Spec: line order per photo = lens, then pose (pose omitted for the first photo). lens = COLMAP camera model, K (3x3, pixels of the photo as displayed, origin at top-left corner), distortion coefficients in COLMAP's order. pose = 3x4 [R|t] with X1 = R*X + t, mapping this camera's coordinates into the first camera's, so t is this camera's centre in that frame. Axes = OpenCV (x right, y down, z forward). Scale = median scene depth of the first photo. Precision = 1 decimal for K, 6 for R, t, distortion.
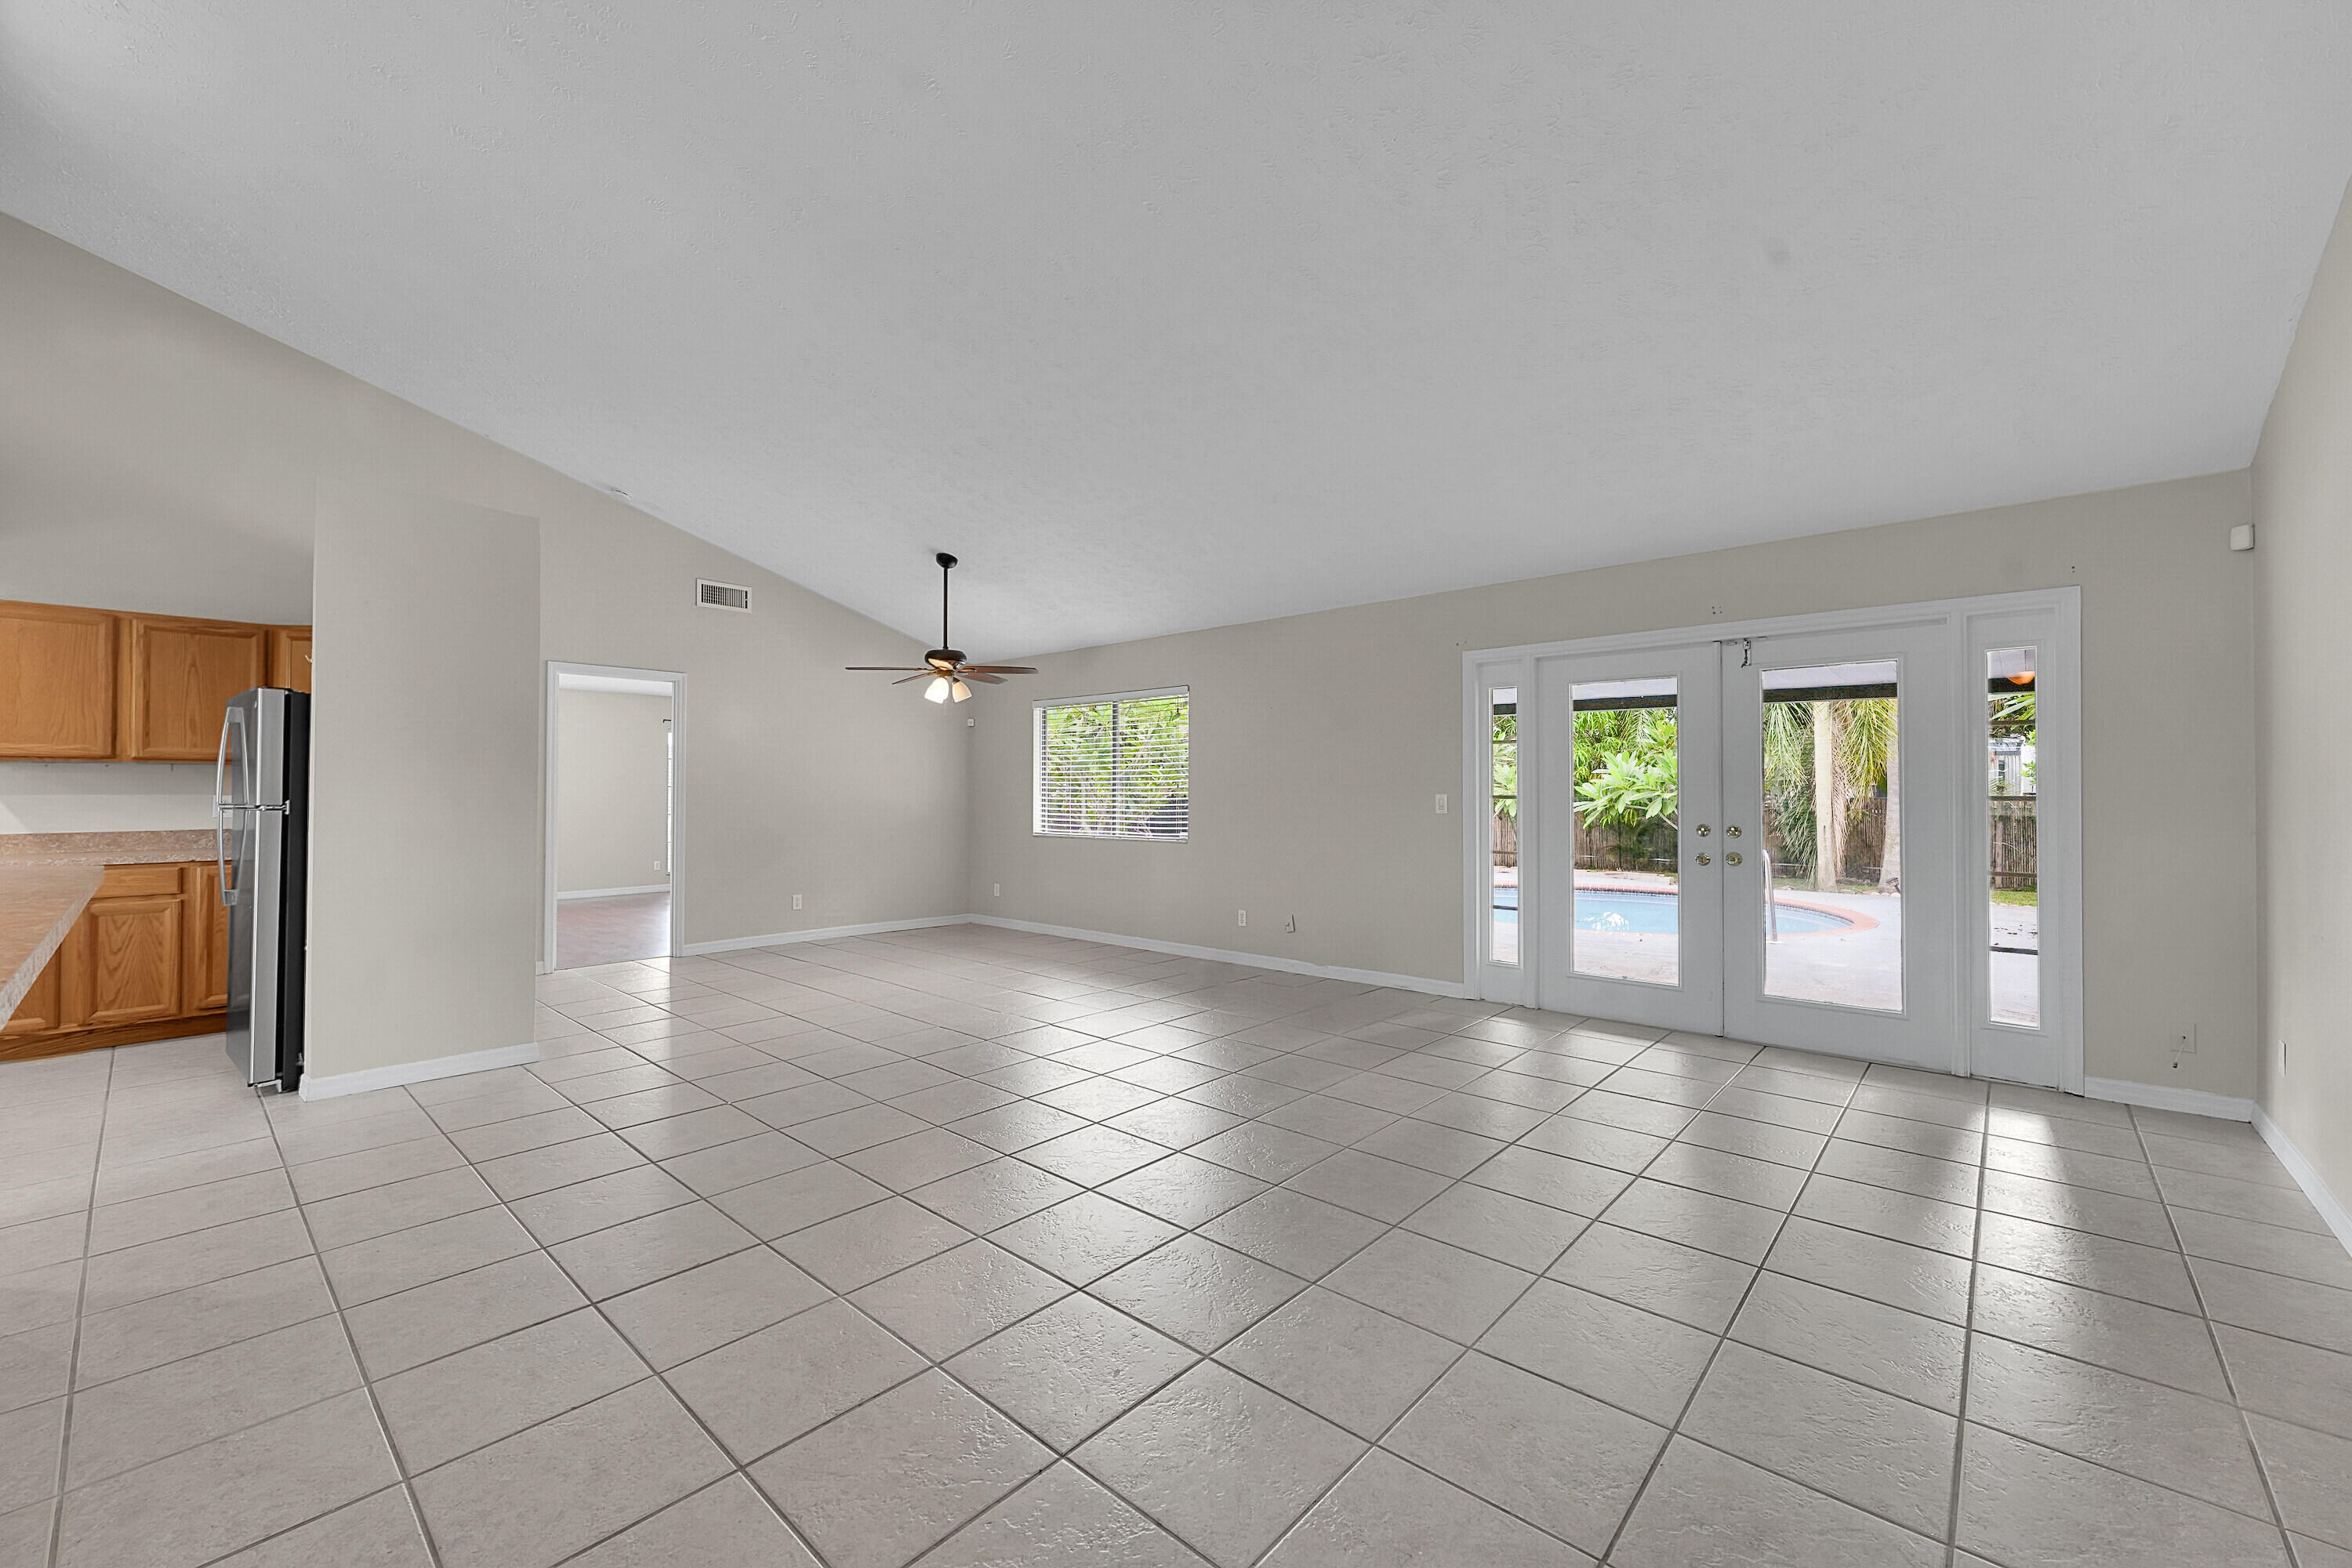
lens RADIAL K [[930.2, 0, 1177.3], [0, 930.2, 780.9], [0, 0, 1]] dist [-0.002292, -0.000490]
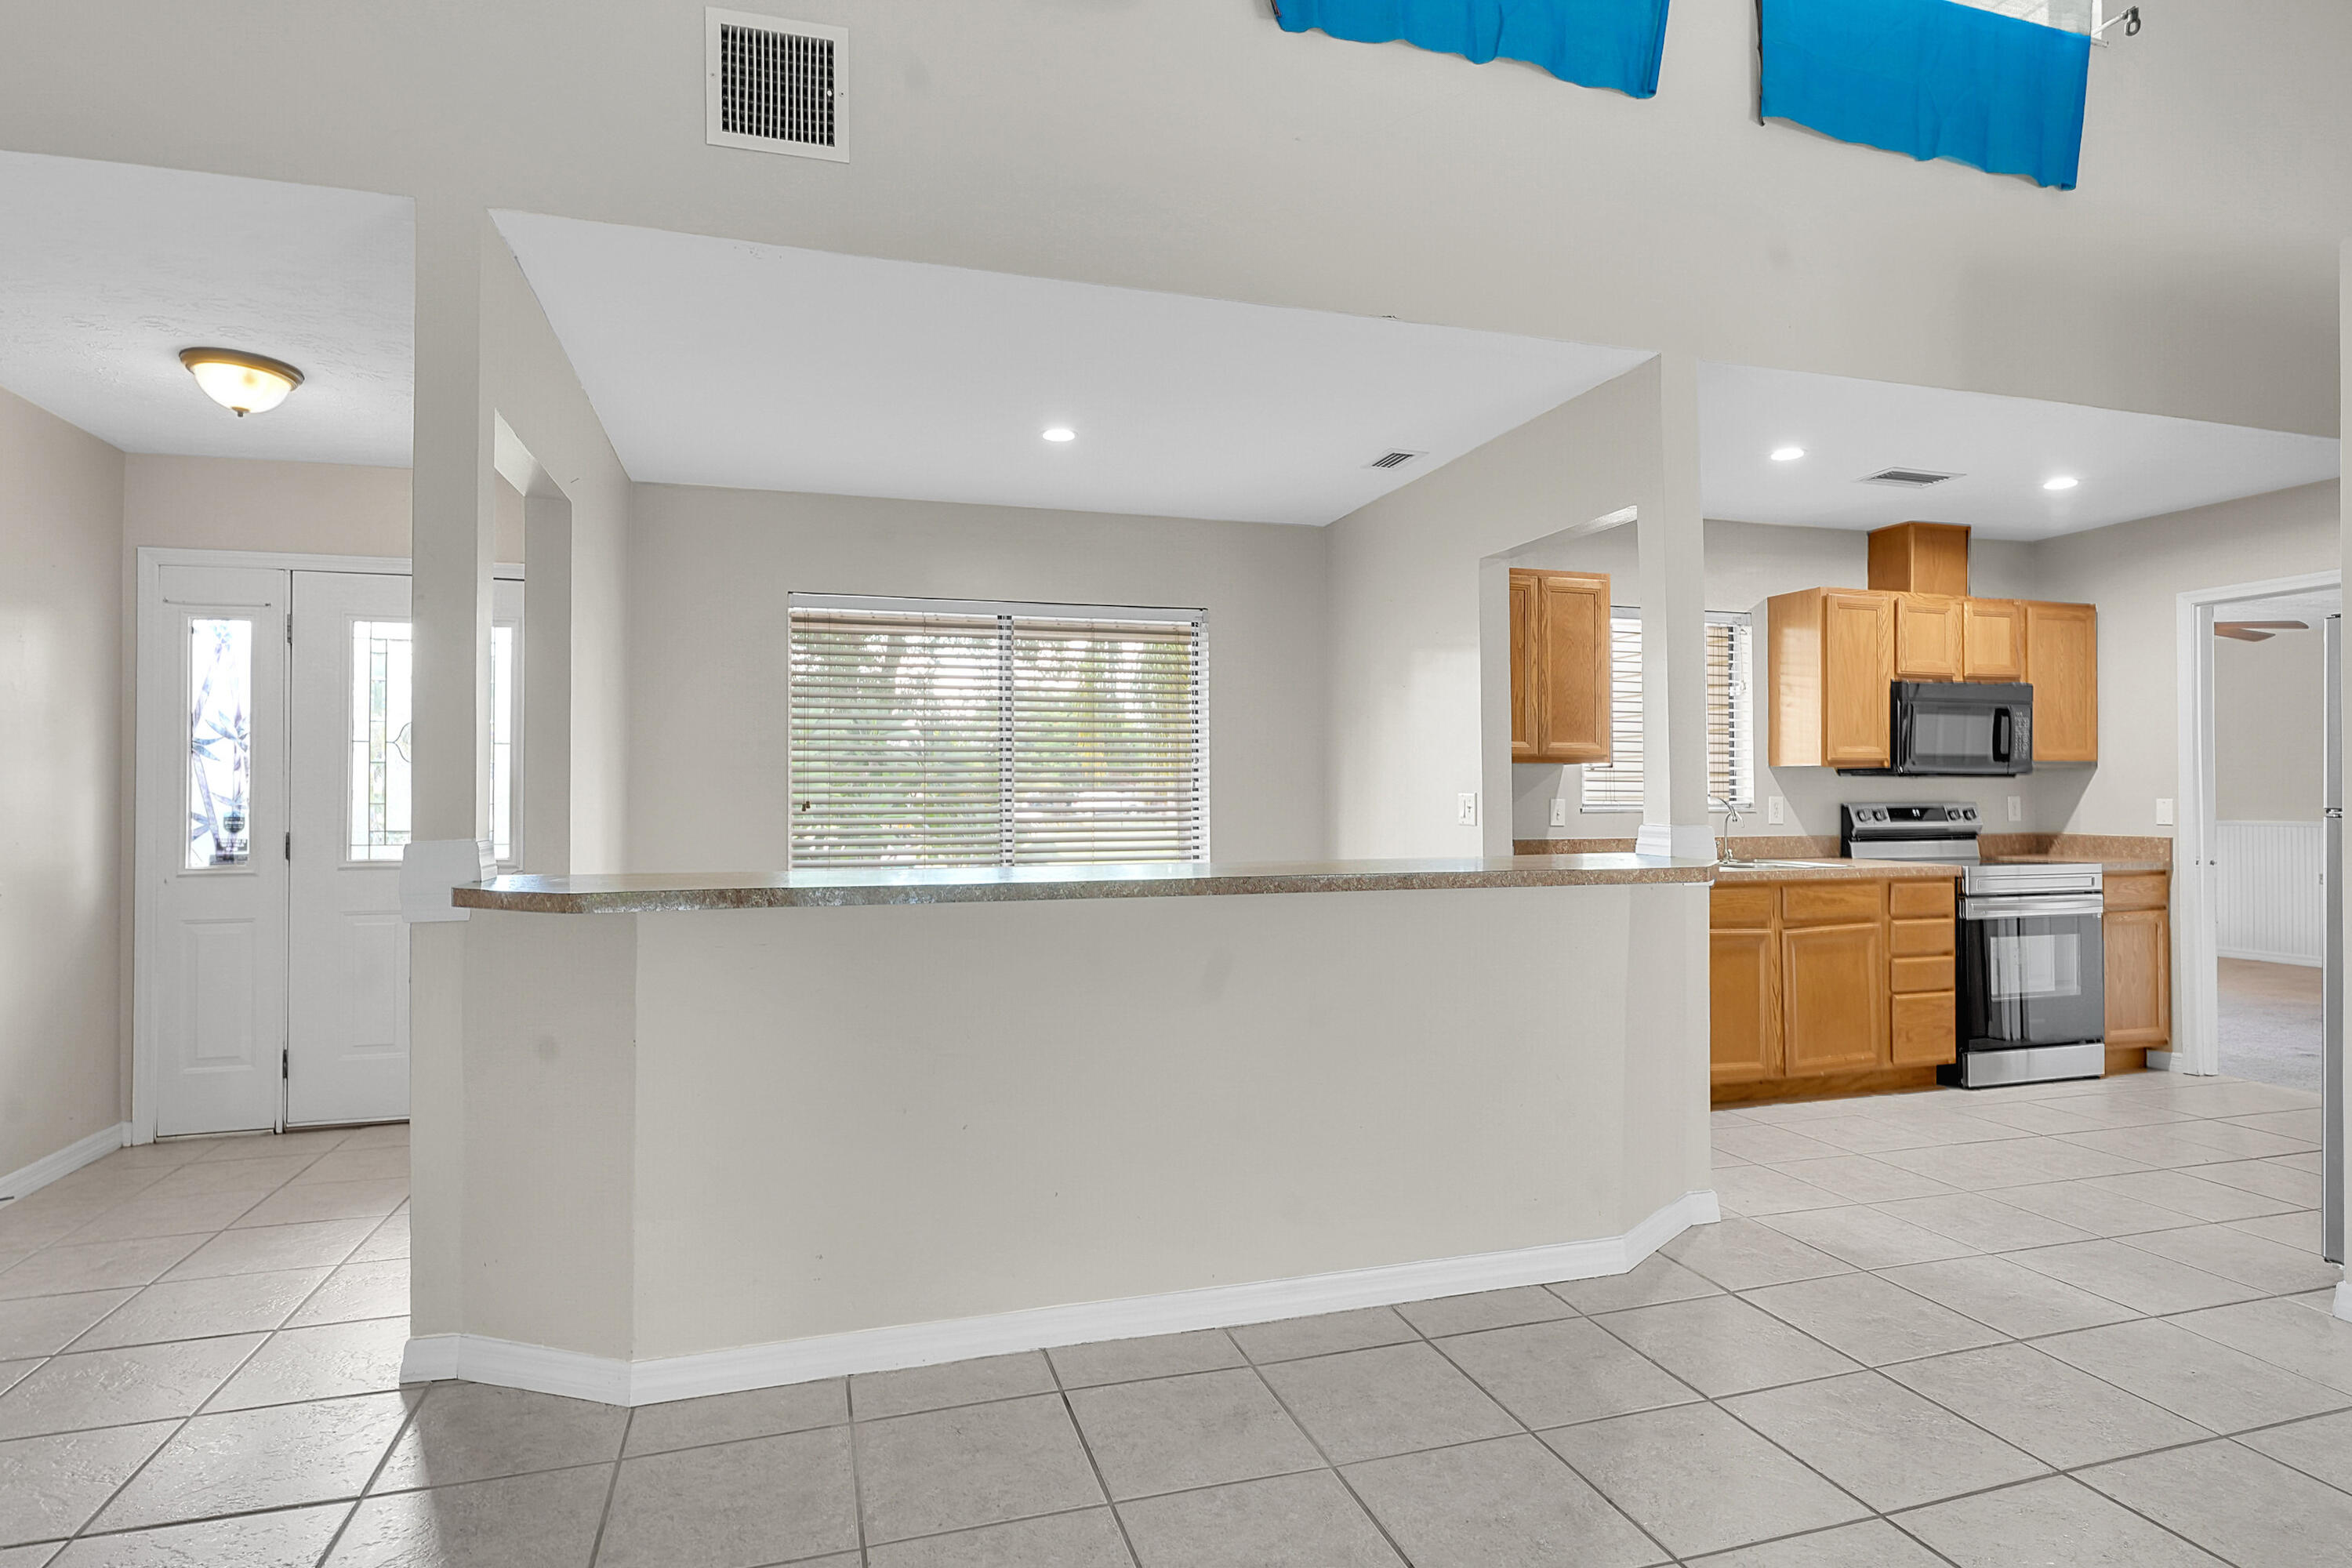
lens RADIAL K [[1242.3, 0, 1177.9], [0, 1242.3, 782.8], [0, 0, 1]] dist [-0.002686, 0.001044]
pose [[-0.512677, -0.004190, -0.858571, 0.084723], [0.010949, 0.999875, -0.011418, 0.009156], [0.858512, -0.015254, -0.512567, 0.619467]]
